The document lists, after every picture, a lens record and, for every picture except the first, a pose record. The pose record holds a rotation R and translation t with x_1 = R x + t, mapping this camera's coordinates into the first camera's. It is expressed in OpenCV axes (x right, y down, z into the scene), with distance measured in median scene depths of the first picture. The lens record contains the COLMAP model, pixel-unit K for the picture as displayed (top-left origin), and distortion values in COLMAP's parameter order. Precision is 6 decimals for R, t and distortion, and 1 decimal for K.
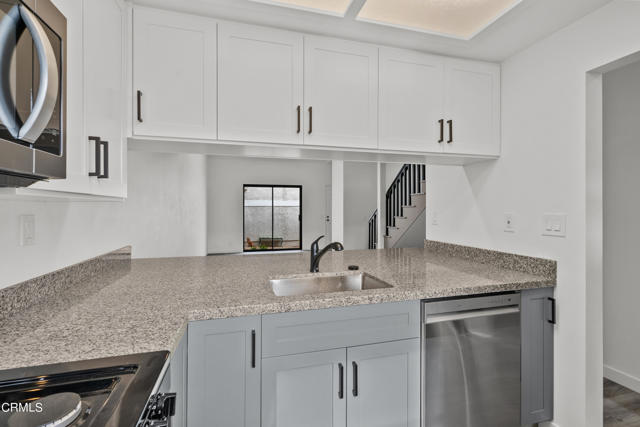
lens RADIAL K [[287.6, 0, 318.7], [0, 287.6, 211.6], [0, 0, 1]] dist [0.000334, -0.000148]
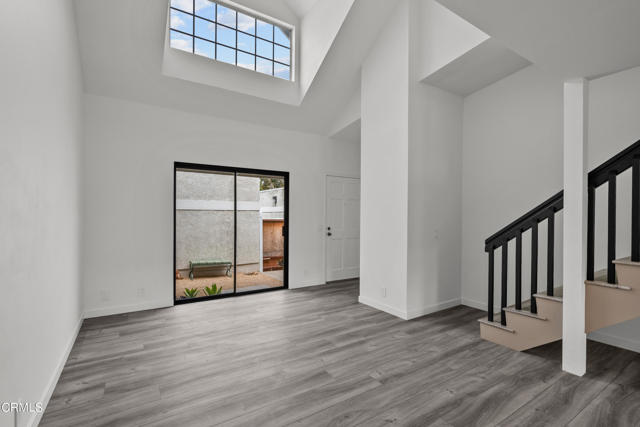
lens RADIAL K [[293.5, 0, 317.4], [0, 293.5, 216.4], [0, 0, 1]] dist [0.001691, 0.000323]
pose [[0.956858, 0.002102, 0.290550, -0.172048], [-0.001947, 0.999998, -0.000822, -0.007496], [-0.290551, 0.000221, 0.956859, 0.451916]]
